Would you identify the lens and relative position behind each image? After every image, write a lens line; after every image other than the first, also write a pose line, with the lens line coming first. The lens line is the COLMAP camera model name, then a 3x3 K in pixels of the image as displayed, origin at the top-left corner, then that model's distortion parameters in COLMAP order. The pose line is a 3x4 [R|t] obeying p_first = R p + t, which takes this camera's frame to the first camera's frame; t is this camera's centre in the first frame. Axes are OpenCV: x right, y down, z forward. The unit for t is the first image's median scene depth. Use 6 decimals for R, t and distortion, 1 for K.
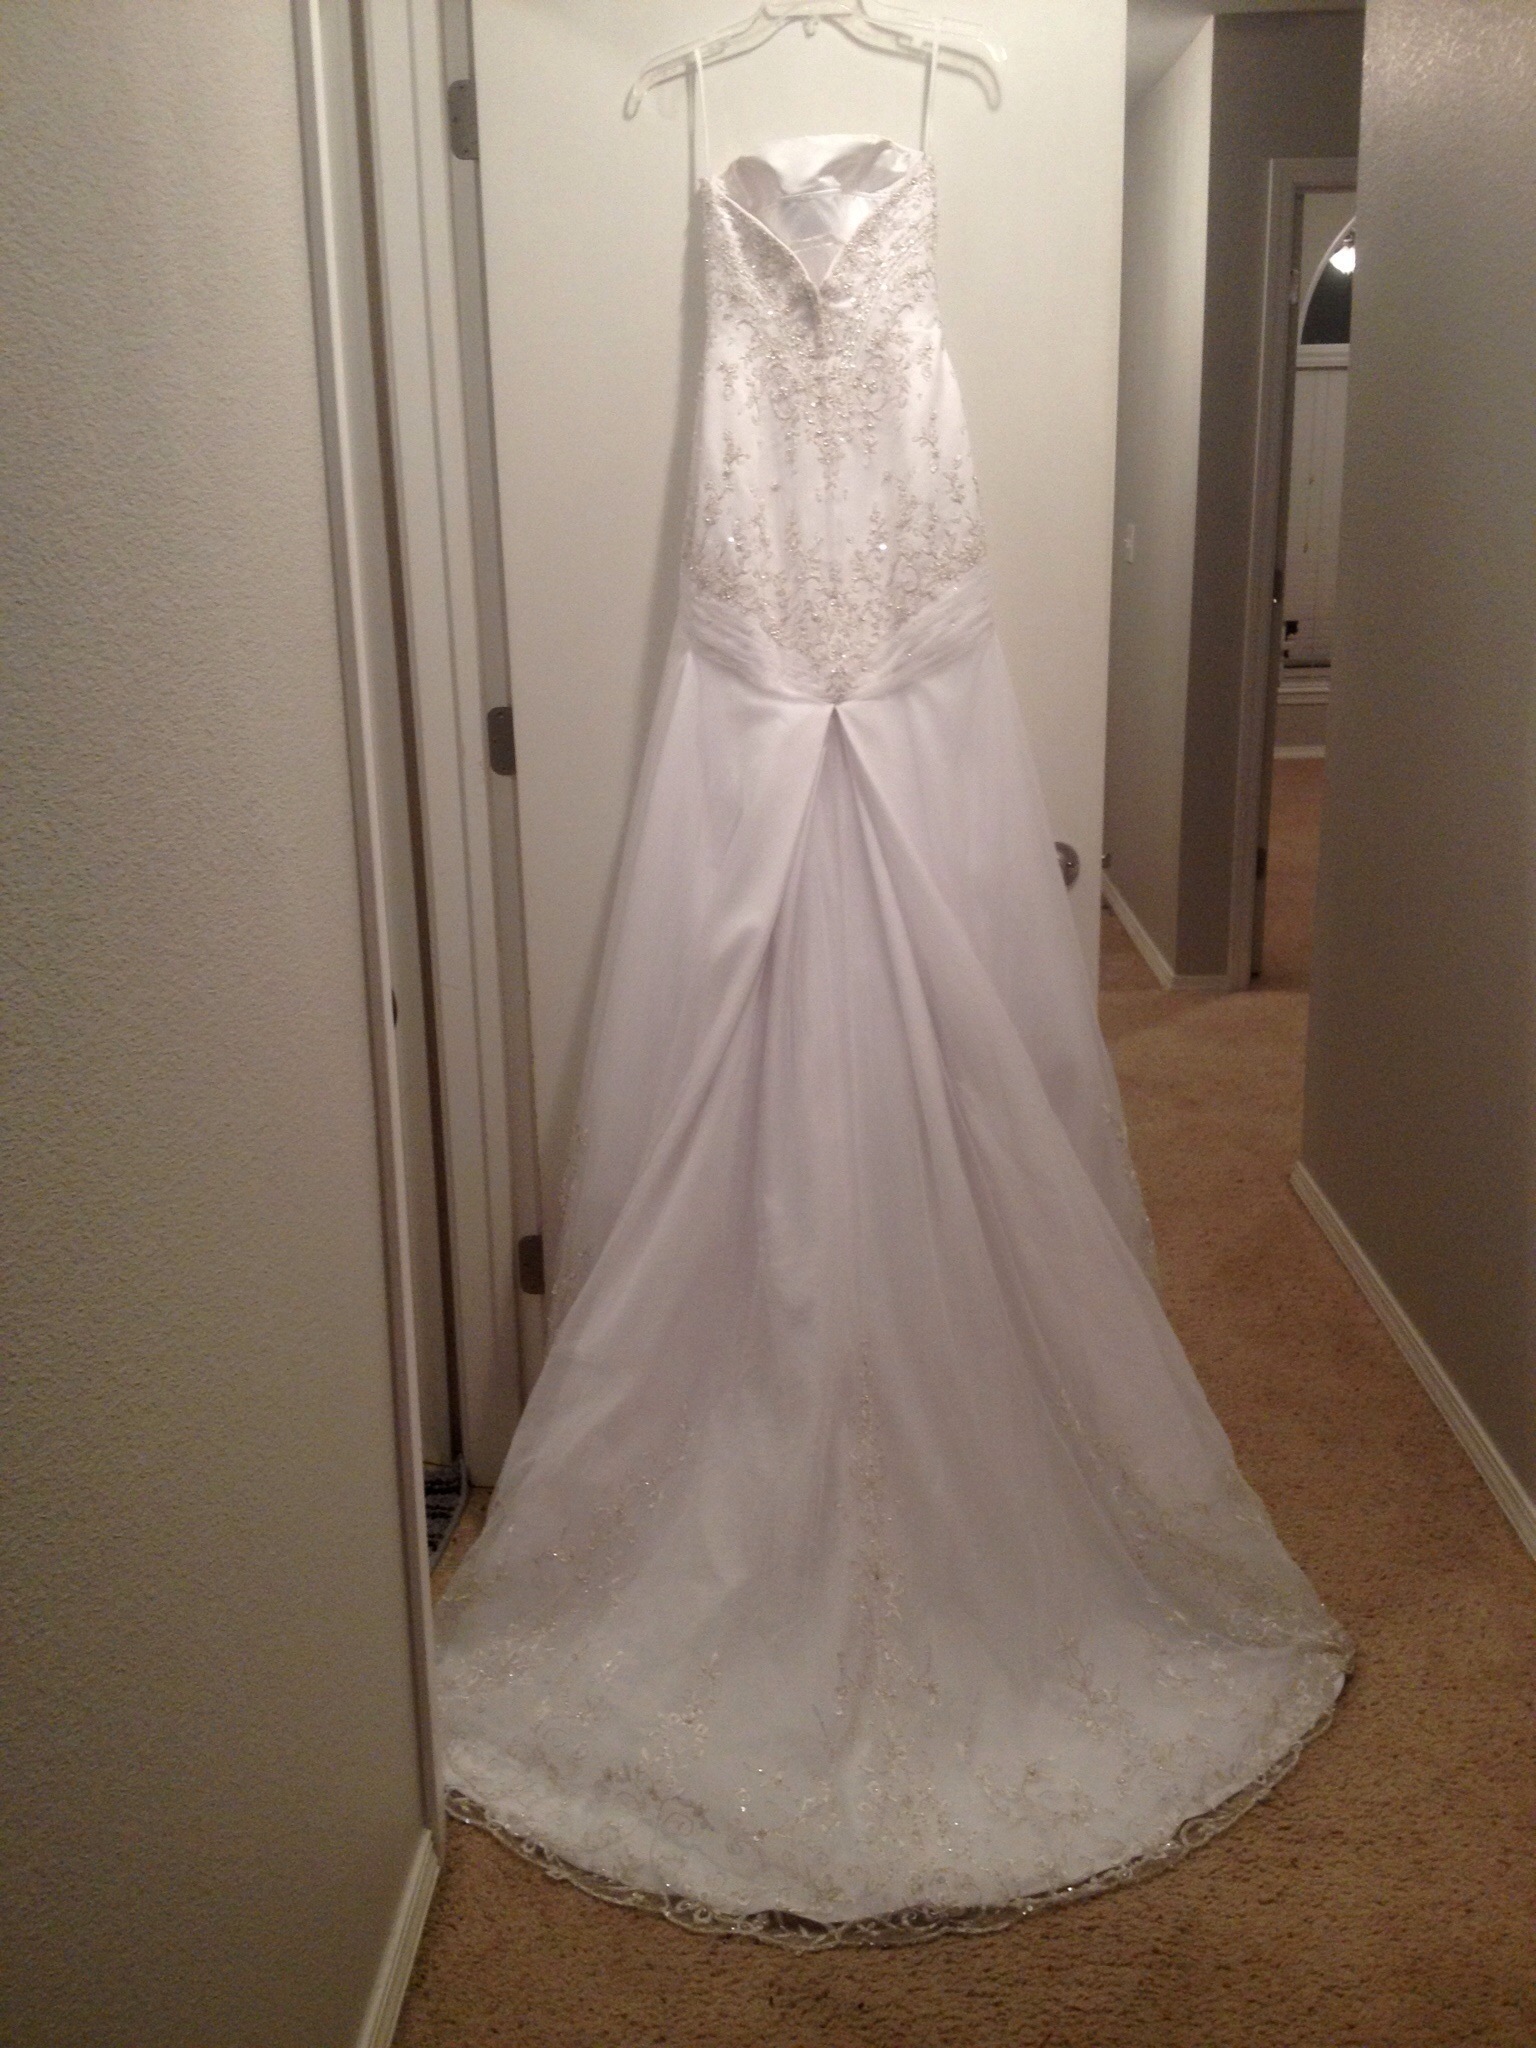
lens RADIAL K [[1976.1, 0, 782.1], [0, 1976.1, 1010.8], [0, 0, 1]] dist [0.249090, -0.652329]
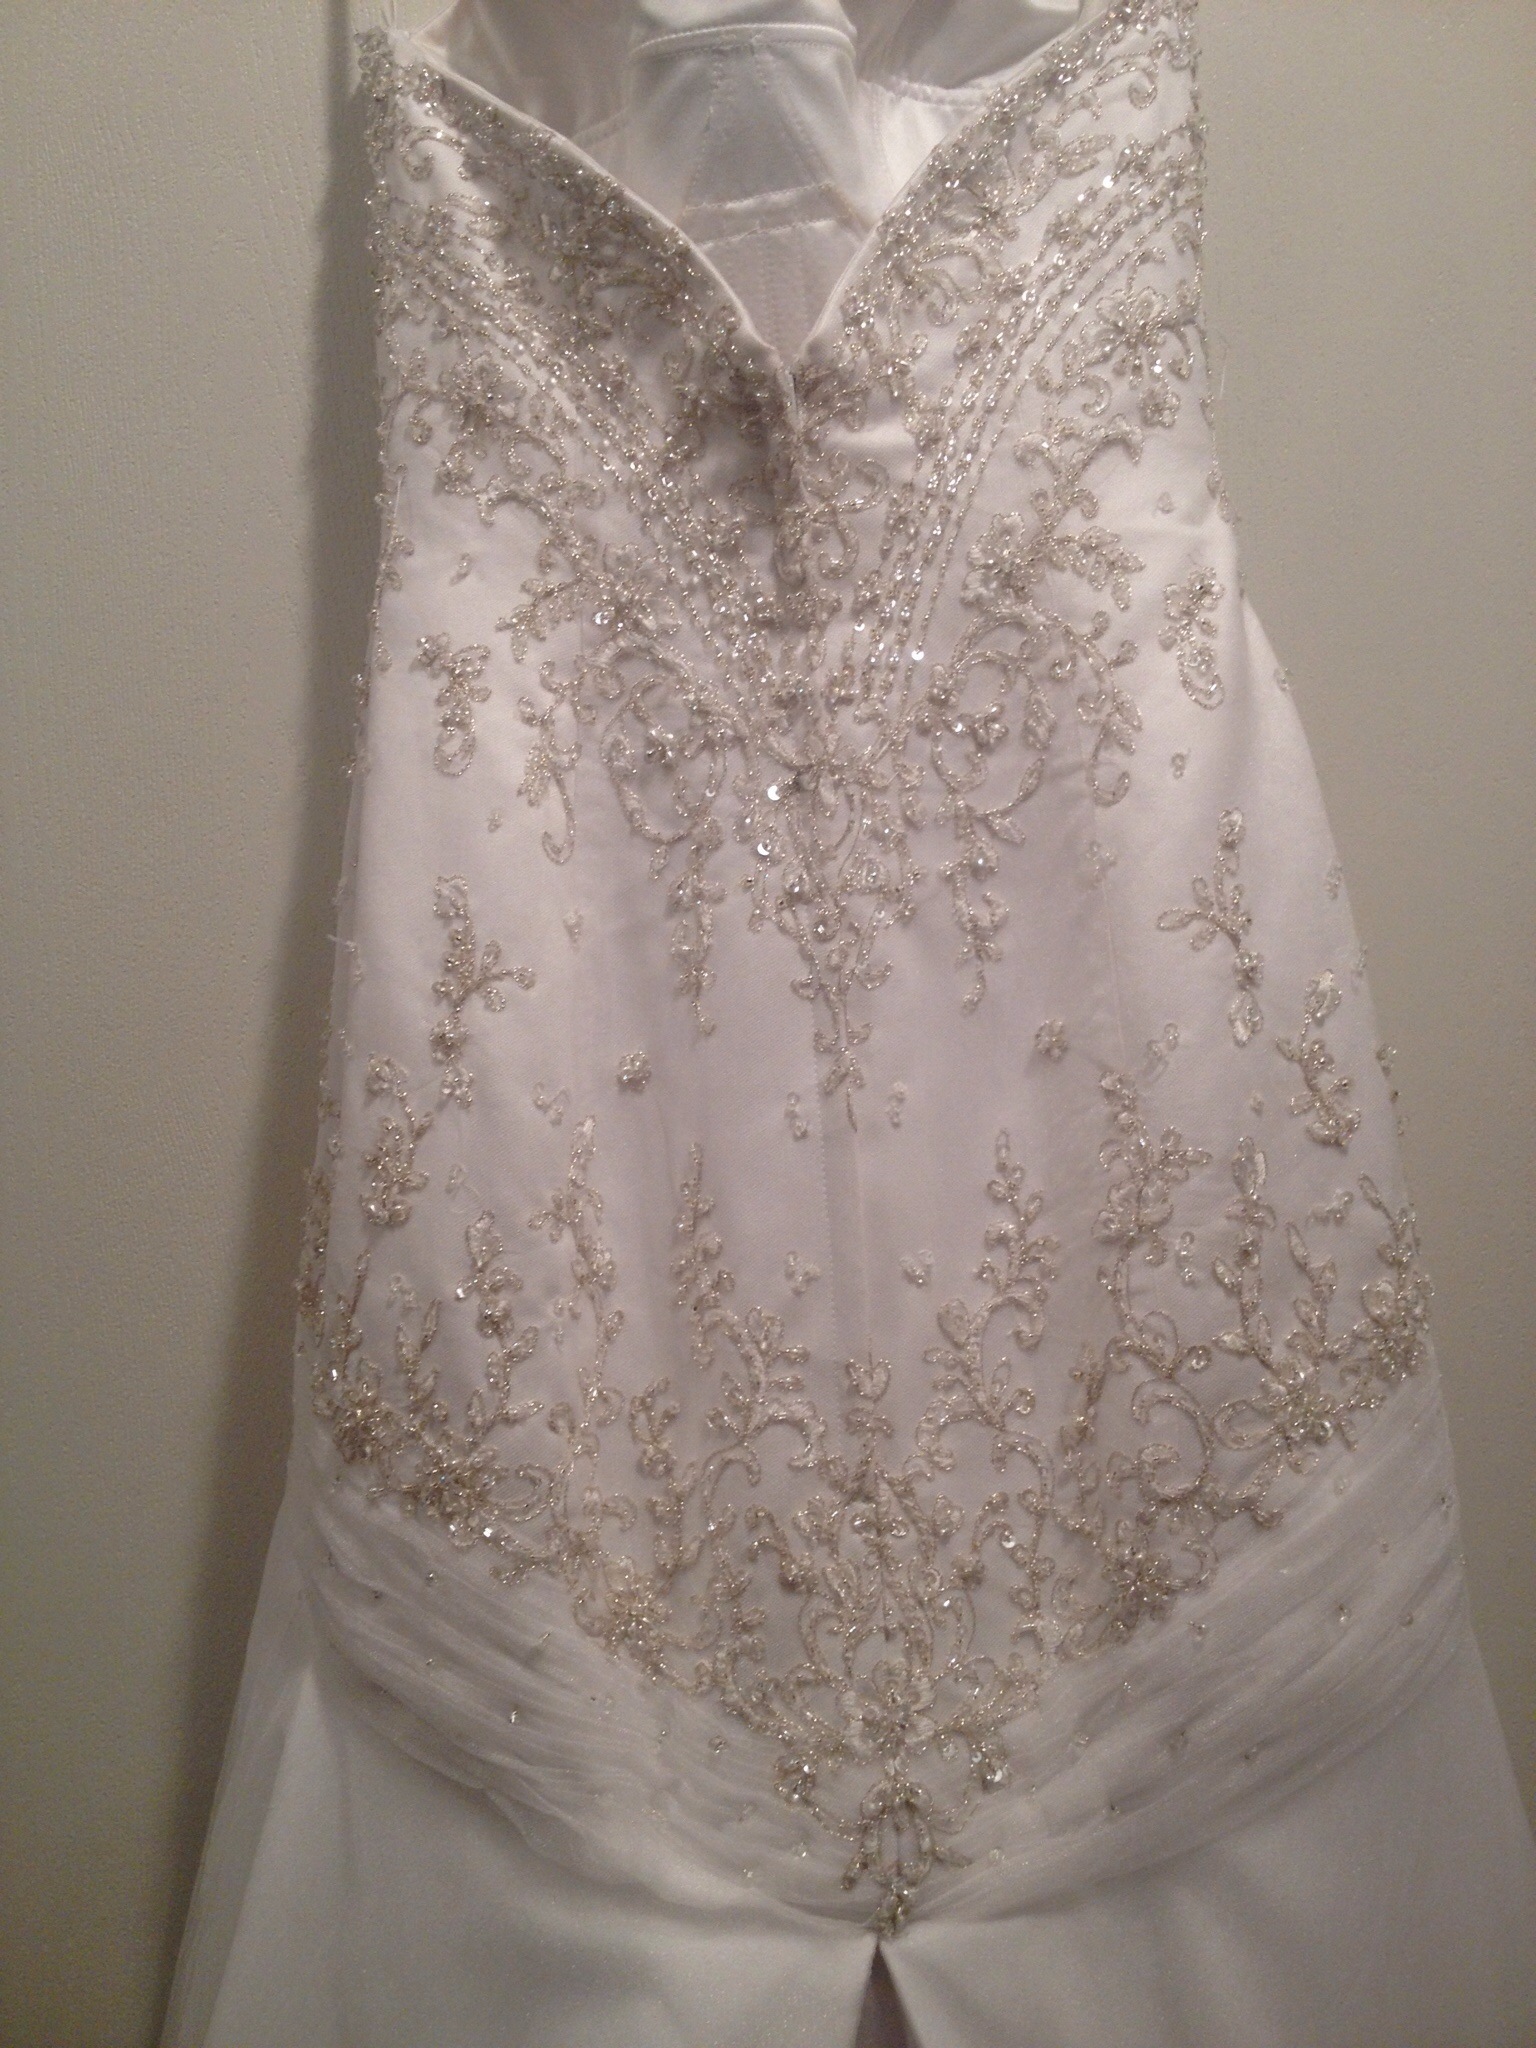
lens RADIAL K [[1976.1, 0, 782.1], [0, 1976.1, 1010.8], [0, 0, 1]] dist [0.249090, -0.652329]
pose [[0.997835, -0.009904, 0.065014, -0.000667], [0.019059, 0.989720, -0.141740, -0.234575], [-0.062942, 0.142672, 0.987767, 0.740766]]
